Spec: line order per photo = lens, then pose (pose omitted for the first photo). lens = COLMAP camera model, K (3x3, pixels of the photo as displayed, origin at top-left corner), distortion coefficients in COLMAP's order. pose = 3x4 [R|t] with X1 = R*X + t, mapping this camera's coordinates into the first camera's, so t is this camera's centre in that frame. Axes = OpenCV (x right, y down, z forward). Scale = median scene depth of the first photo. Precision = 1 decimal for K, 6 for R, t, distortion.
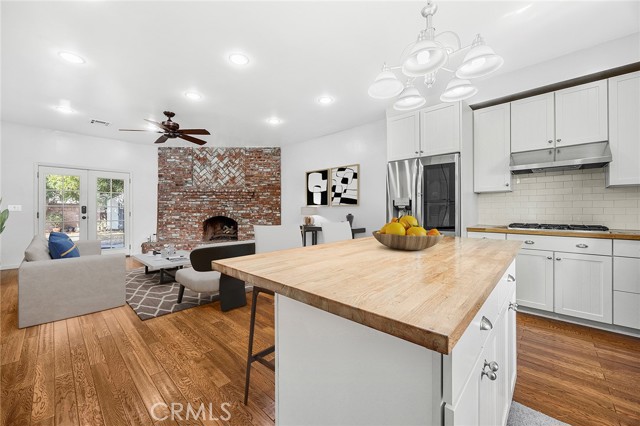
lens RADIAL K [[245.3, 0, 316.5], [0, 245.3, 210.3], [0, 0, 1]] dist [-0.002822, 0.000332]
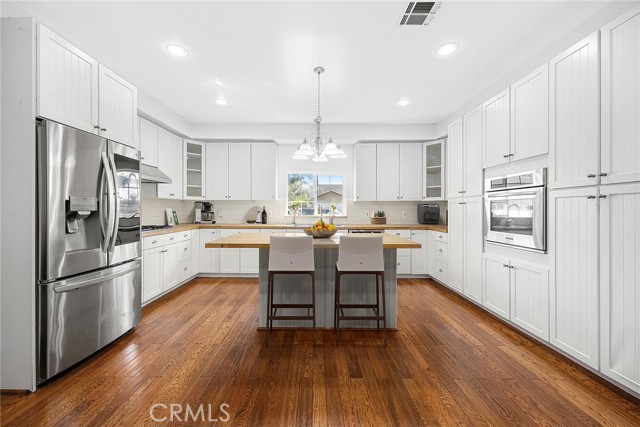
lens RADIAL K [[257.0, 0, 313.7], [0, 257.0, 210.5], [0, 0, 1]] dist [0.009897, -0.000037]
pose [[-0.675143, -0.002993, 0.737681, -0.233180], [0.001041, 0.999987, 0.005011, -0.011293], [-0.737686, 0.004151, -0.675131, 0.518569]]
